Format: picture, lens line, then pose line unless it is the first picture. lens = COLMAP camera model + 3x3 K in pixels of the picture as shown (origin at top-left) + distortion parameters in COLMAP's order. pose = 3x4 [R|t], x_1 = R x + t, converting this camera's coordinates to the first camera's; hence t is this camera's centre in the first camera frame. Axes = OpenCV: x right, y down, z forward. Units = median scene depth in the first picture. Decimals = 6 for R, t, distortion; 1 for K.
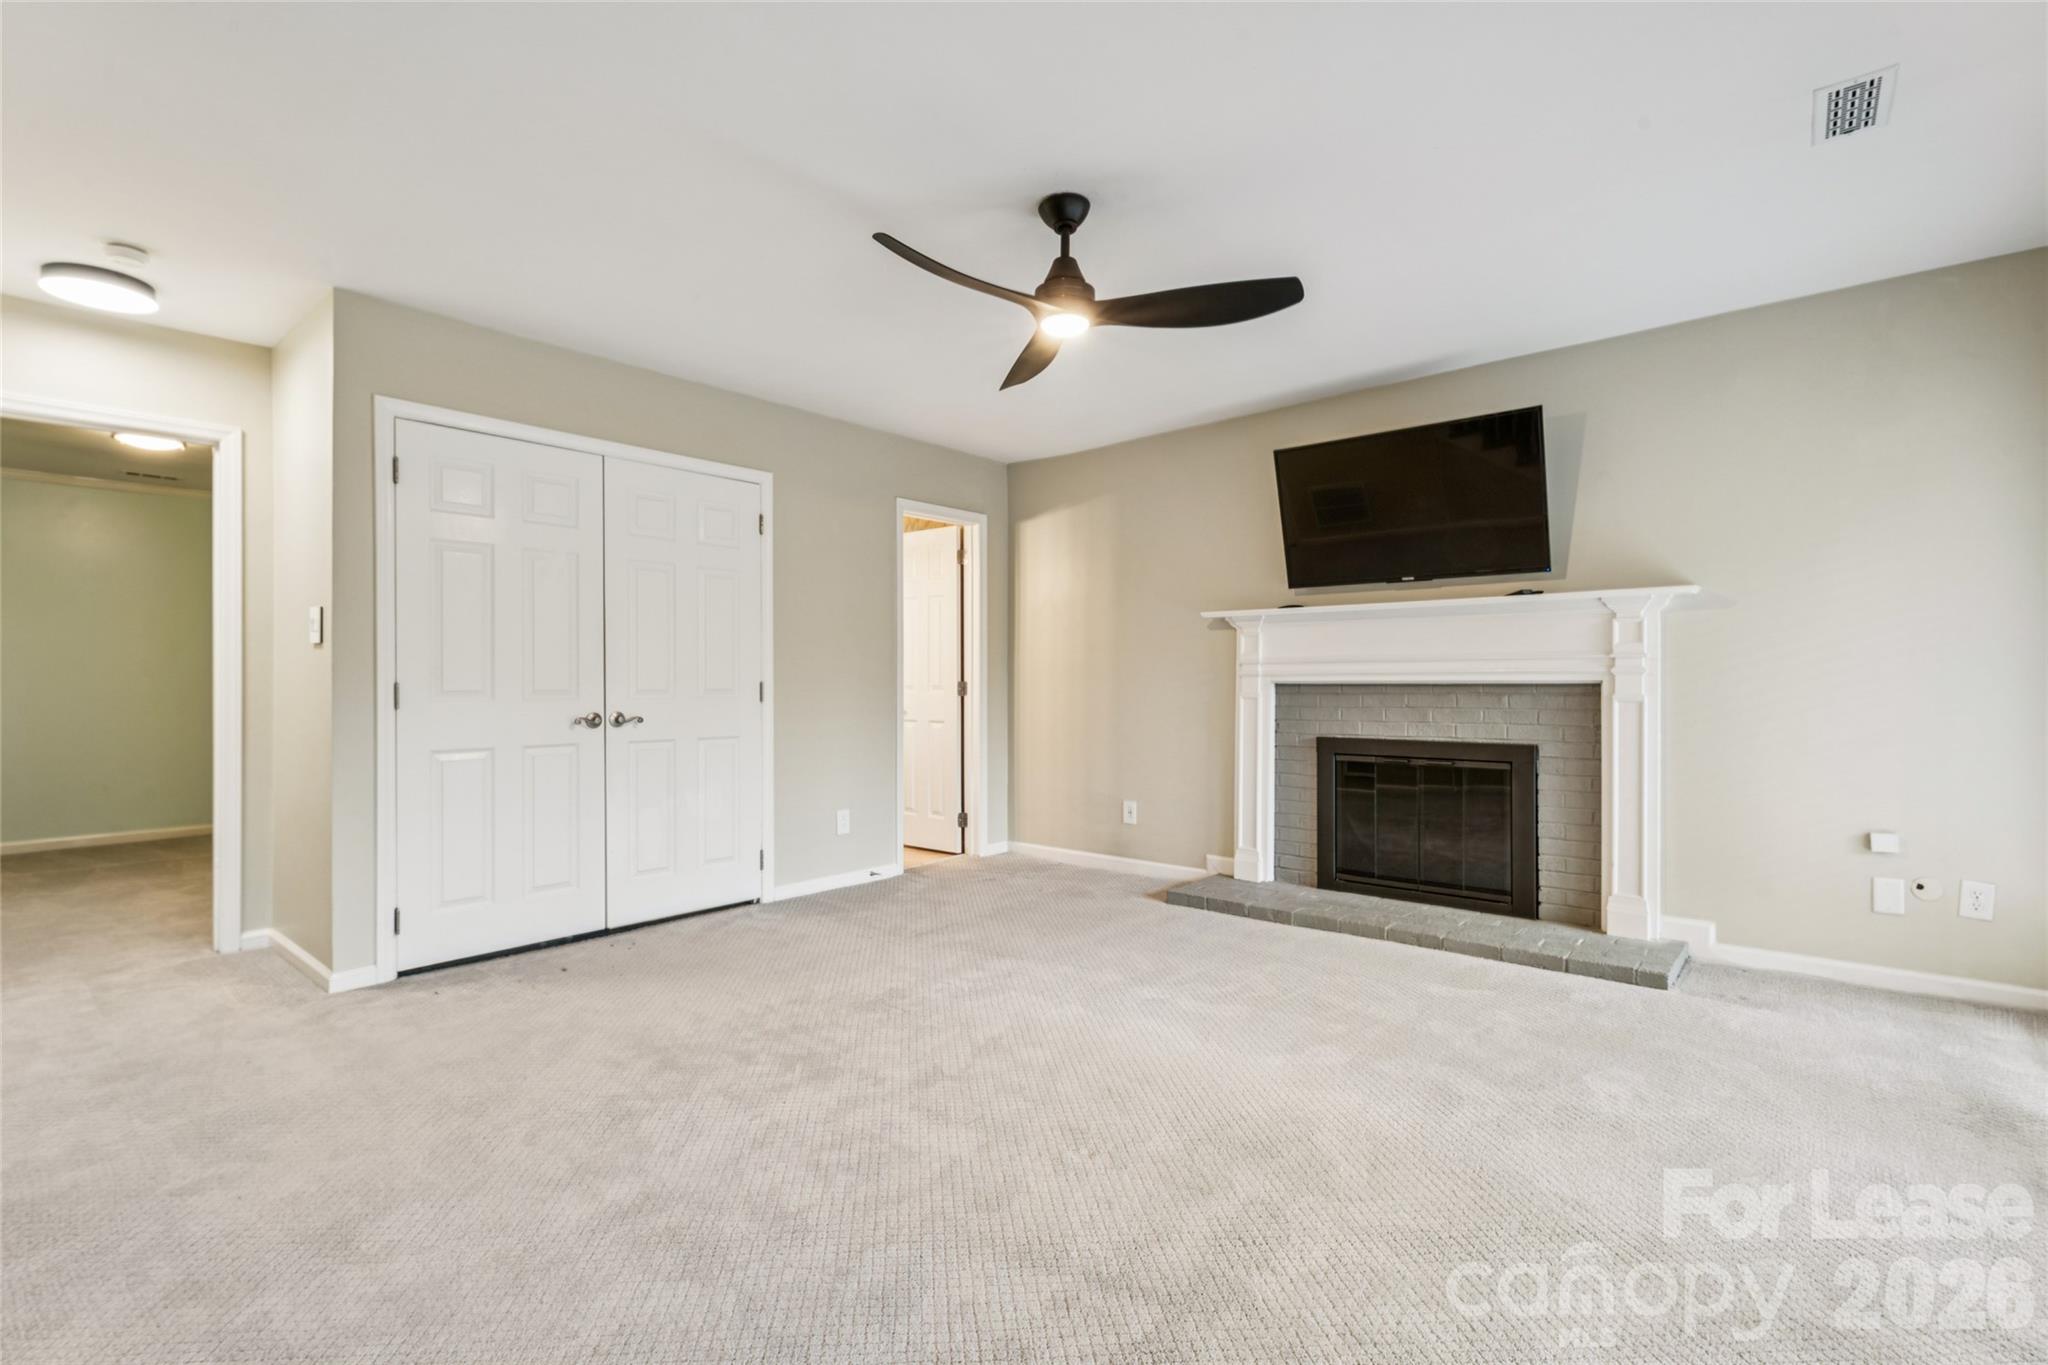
lens RADIAL K [[942.4, 0, 1030.1], [0, 942.4, 681.5], [0, 0, 1]] dist [-0.000071, 0.000049]
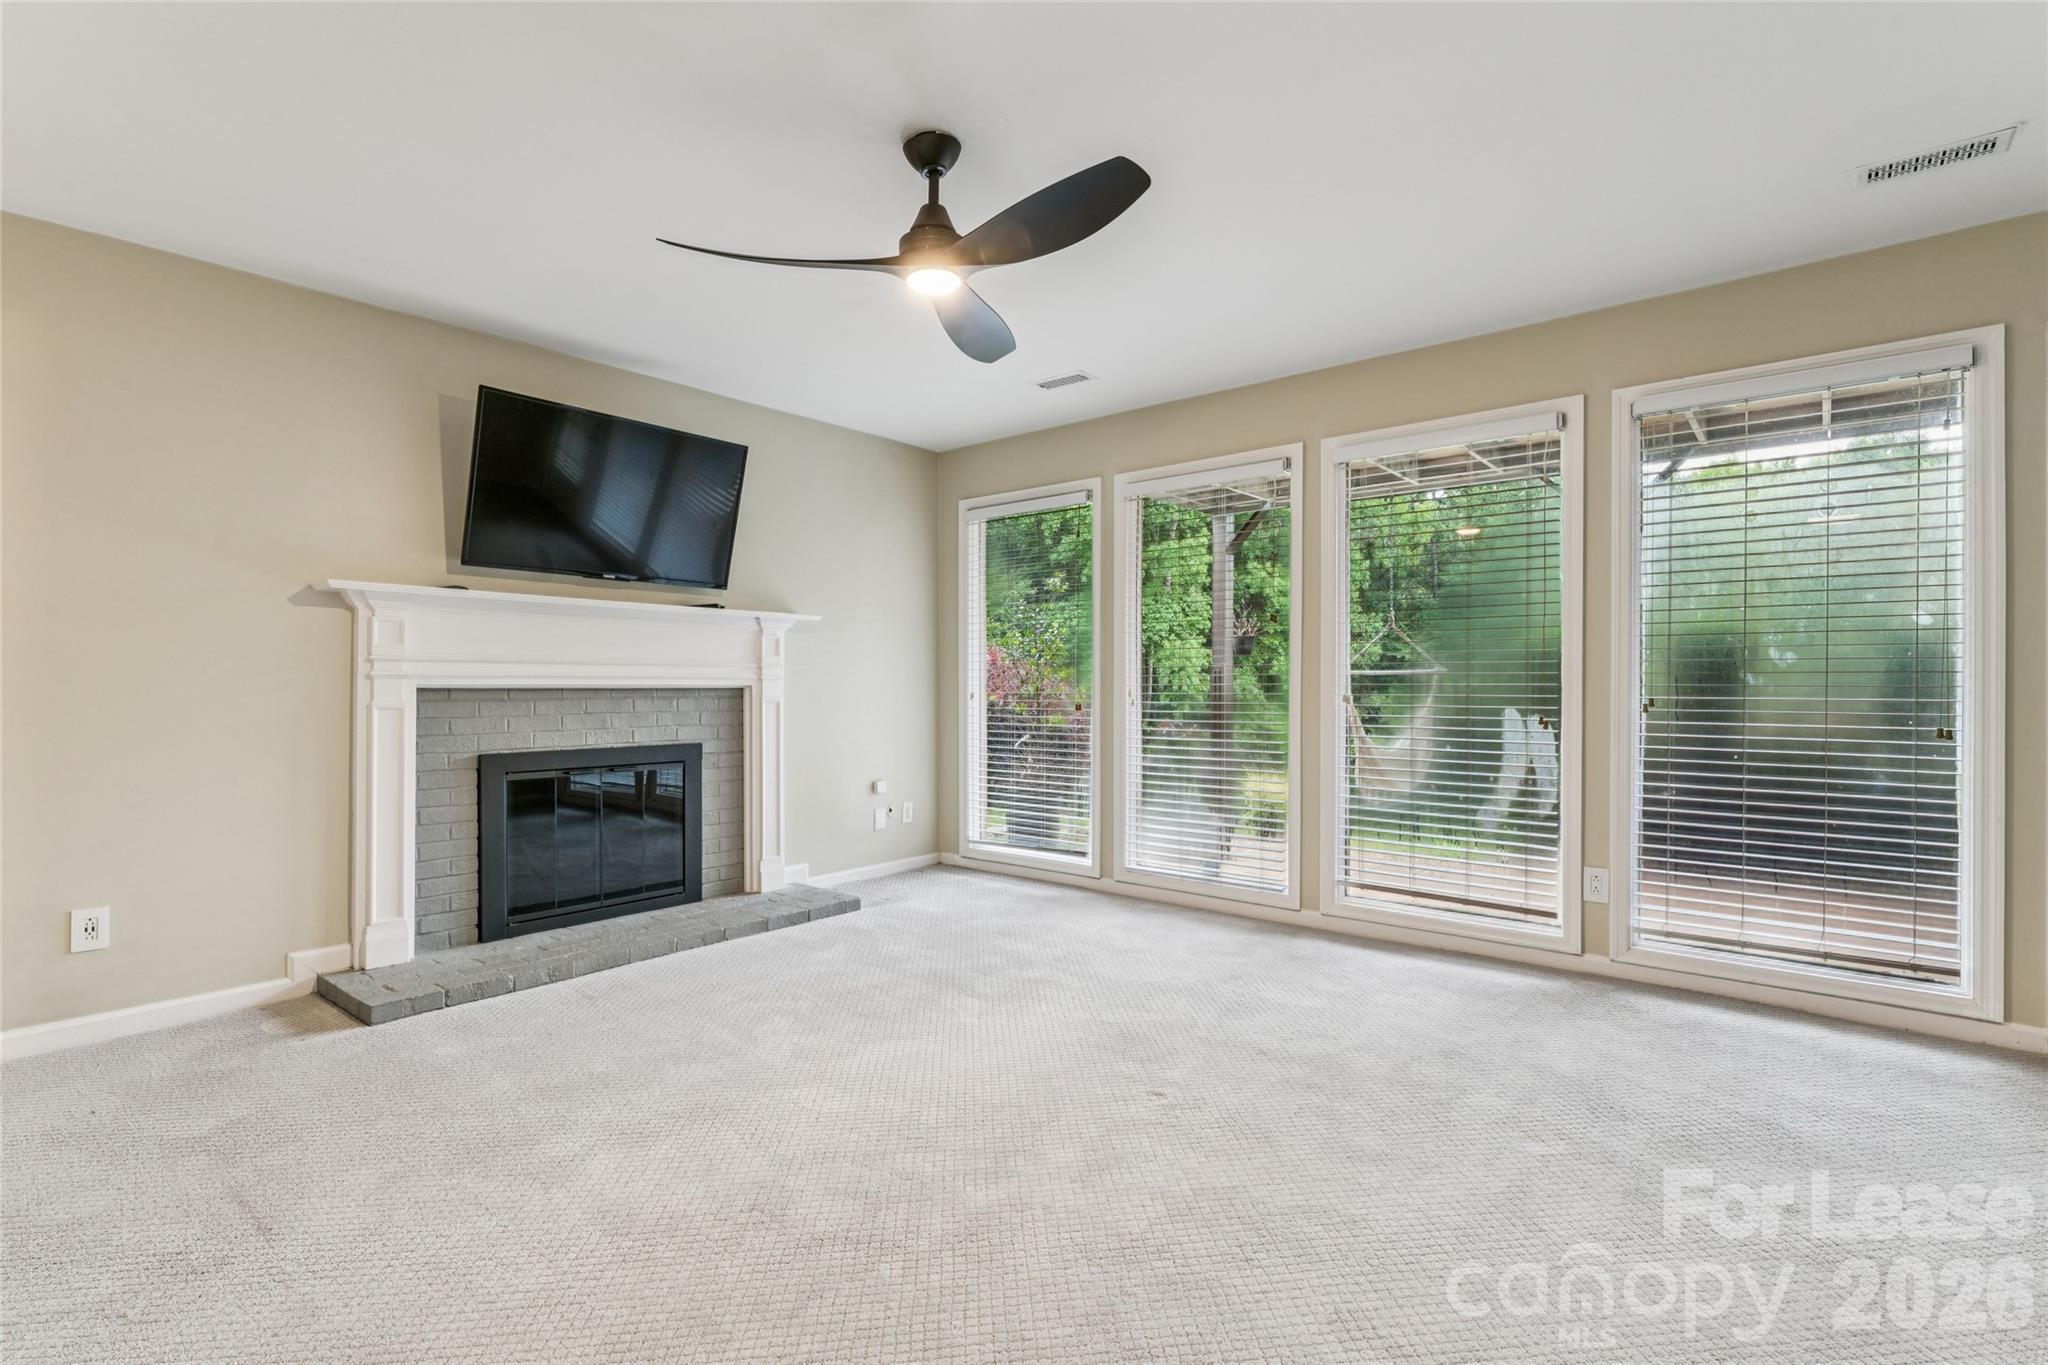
lens RADIAL K [[942.4, 0, 1036.5], [0, 942.4, 689.8], [0, 0, 1]] dist [-0.000071, 0.000049]
pose [[-0.023392, -0.000278, 0.999726, -0.557909], [0.000487, 1.000000, 0.000290, 0.004537], [-0.999726, 0.000493, -0.023392, 0.607106]]
